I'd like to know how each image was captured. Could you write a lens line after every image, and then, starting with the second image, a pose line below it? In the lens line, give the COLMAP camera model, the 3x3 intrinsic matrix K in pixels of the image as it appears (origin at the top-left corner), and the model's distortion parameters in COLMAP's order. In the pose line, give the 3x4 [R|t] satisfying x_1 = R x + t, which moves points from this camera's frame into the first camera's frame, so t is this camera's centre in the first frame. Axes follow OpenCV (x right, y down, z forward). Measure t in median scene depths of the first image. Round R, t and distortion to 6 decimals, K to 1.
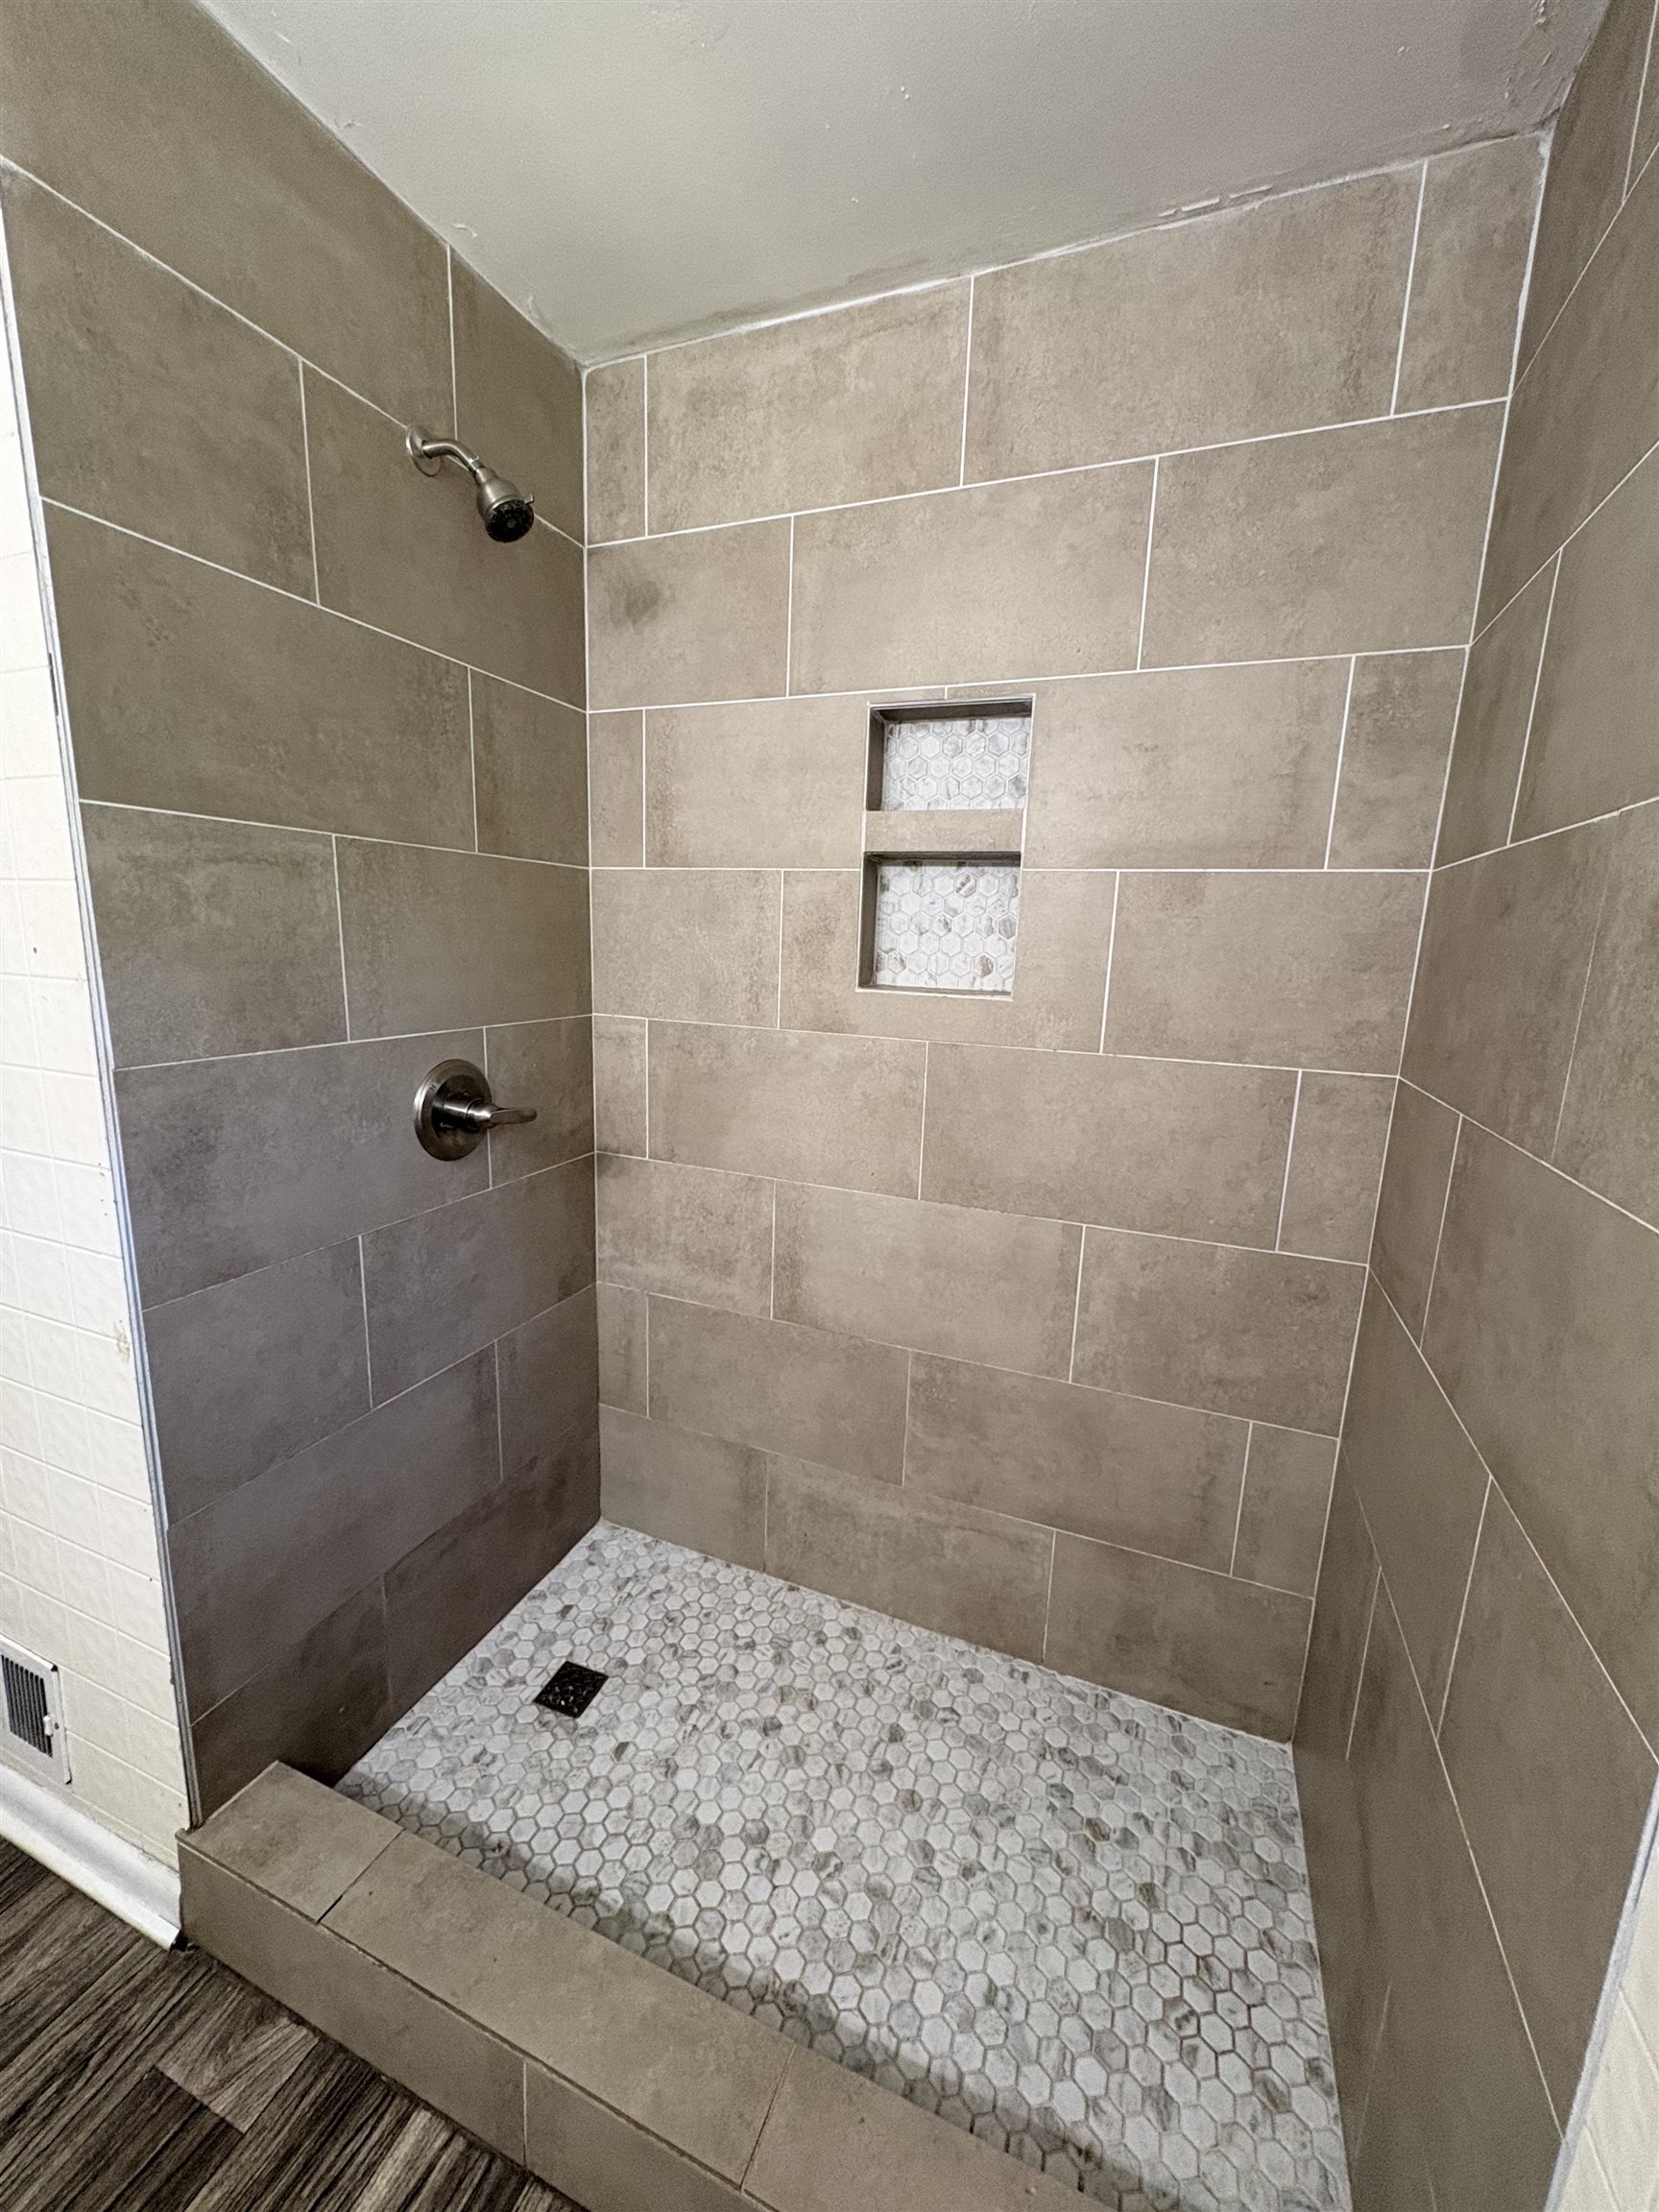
lens RADIAL K [[876.1, 0, 825.2], [0, 876.1, 1110.7], [0, 0, 1]] dist [-0.001182, -0.000351]
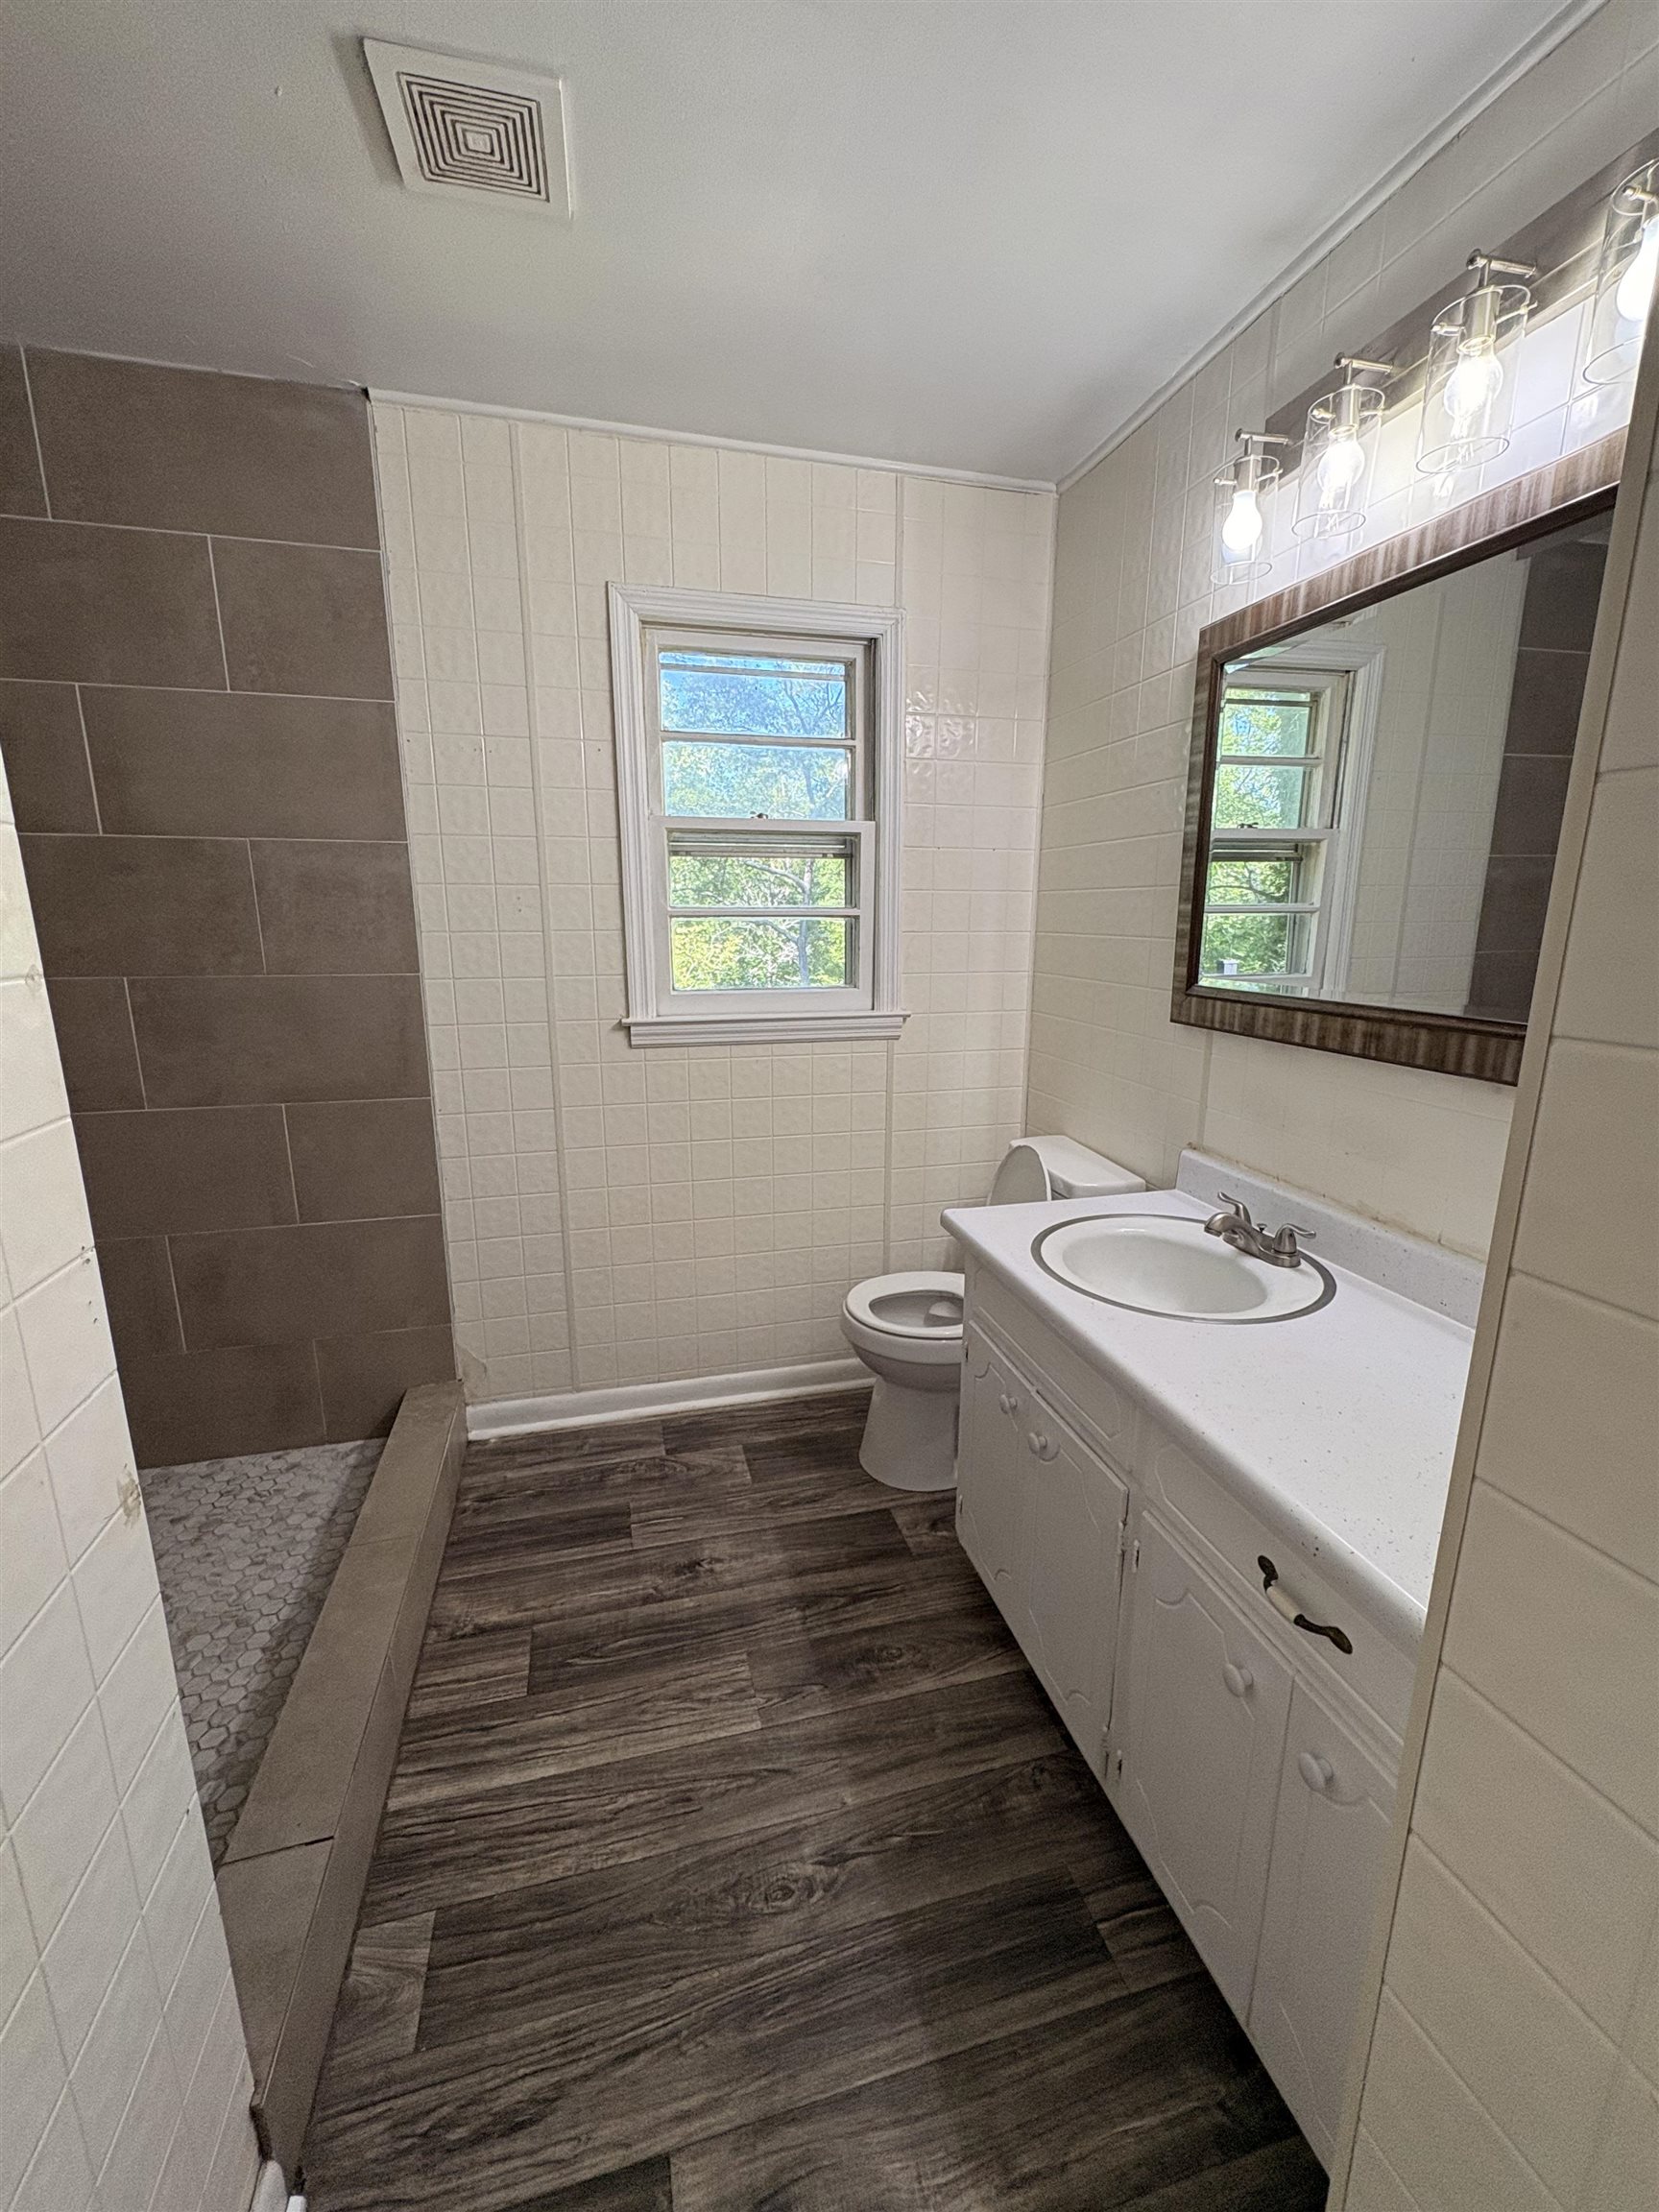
lens RADIAL K [[876.1, 0, 834.0], [0, 876.1, 1094.5], [0, 0, 1]] dist [-0.001182, -0.000351]
pose [[-0.600613, -0.206166, 0.772502, -1.621352], [0.125971, 0.929715, 0.346065, -0.213342], [-0.789554, 0.305164, -0.532428, 0.827590]]
